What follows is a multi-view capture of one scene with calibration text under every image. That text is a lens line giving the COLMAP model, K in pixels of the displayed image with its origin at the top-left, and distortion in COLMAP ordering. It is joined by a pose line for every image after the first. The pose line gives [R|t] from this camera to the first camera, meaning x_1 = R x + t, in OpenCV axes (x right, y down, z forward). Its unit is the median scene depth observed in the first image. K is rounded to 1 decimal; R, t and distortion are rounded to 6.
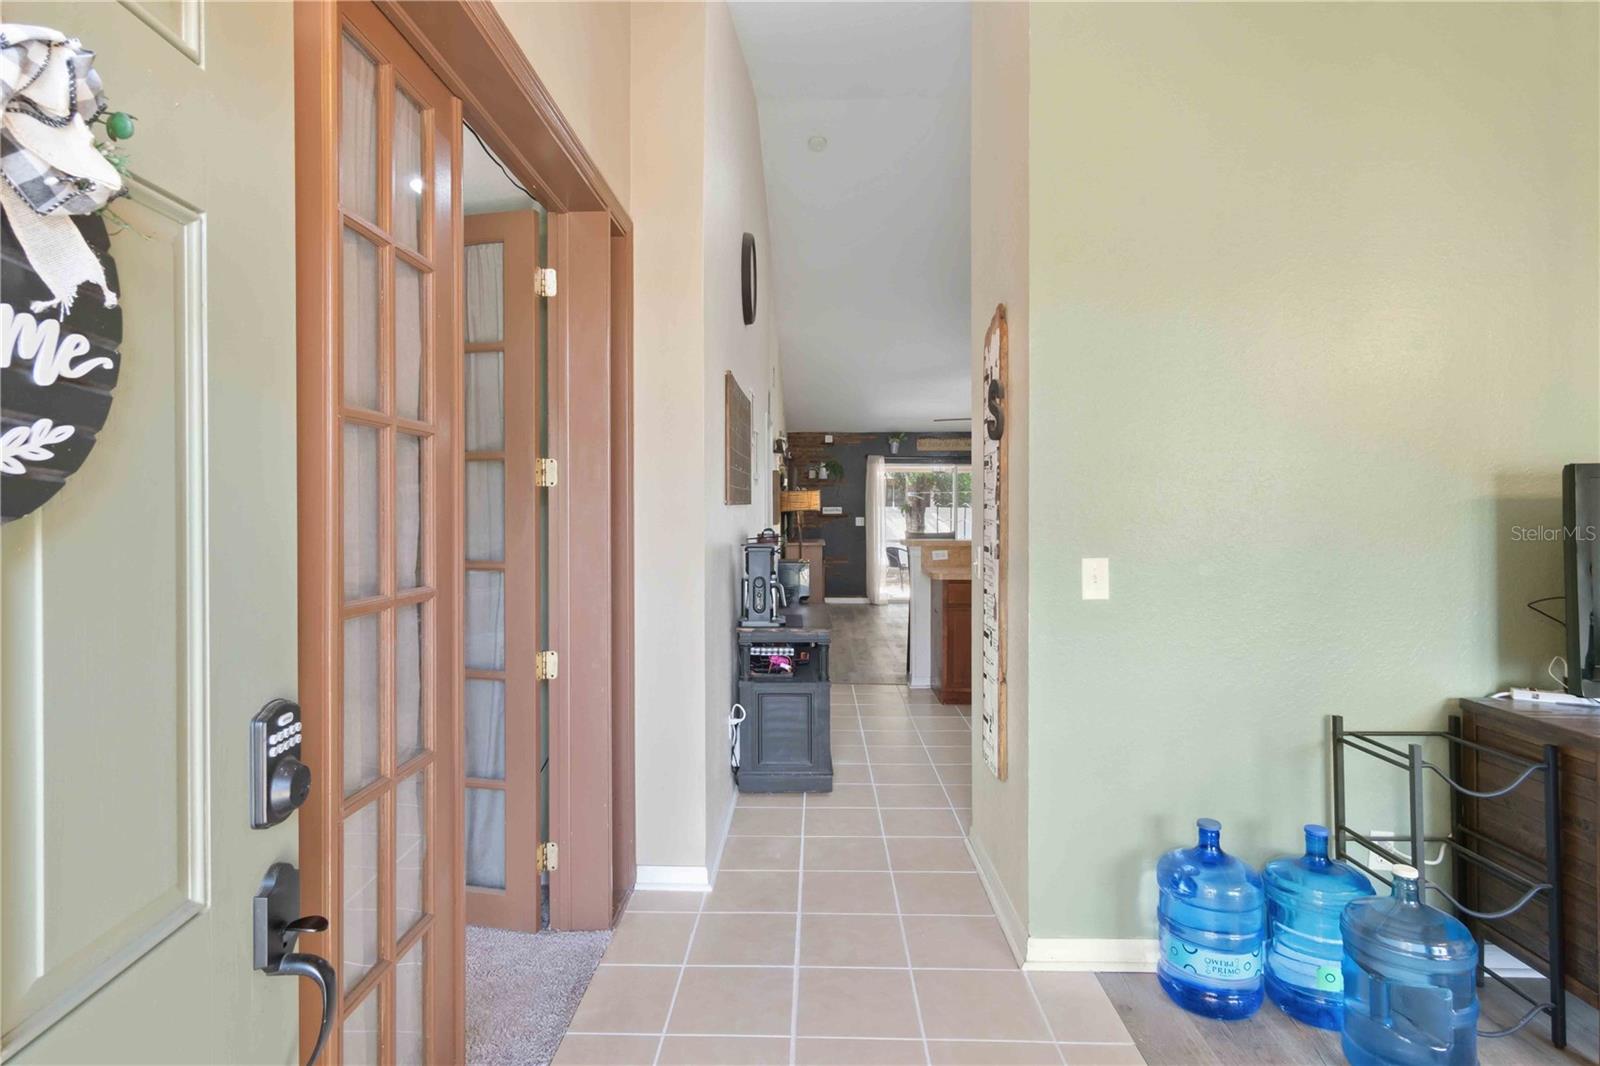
lens RADIAL K [[848.7, 0, 802.9], [0, 848.7, 514.9], [0, 0, 1]] dist [0.002795, 0.003717]
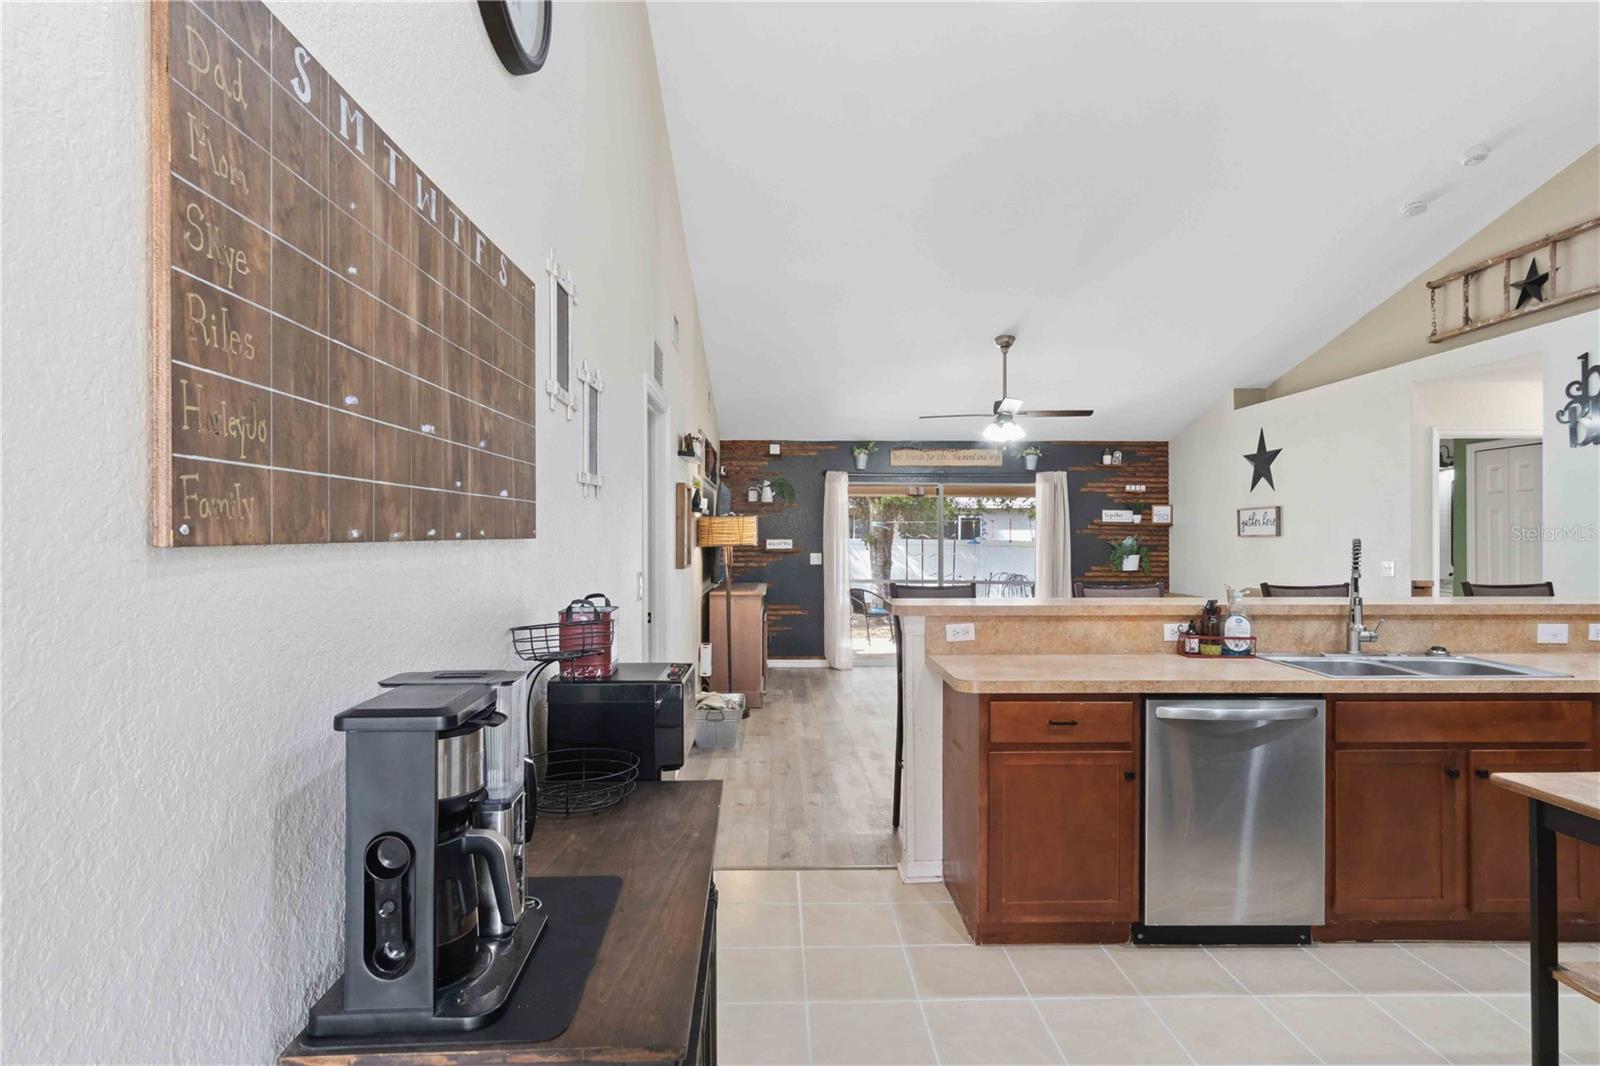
lens RADIAL K [[848.7, 0, 790.5], [0, 848.7, 535.0], [0, 0, 1]] dist [0.002795, 0.003717]
pose [[0.999402, 0.002419, 0.034487, 0.018432], [-0.001989, 0.999920, -0.012496, -0.003819], [-0.034515, 0.012420, 0.999327, 0.244199]]
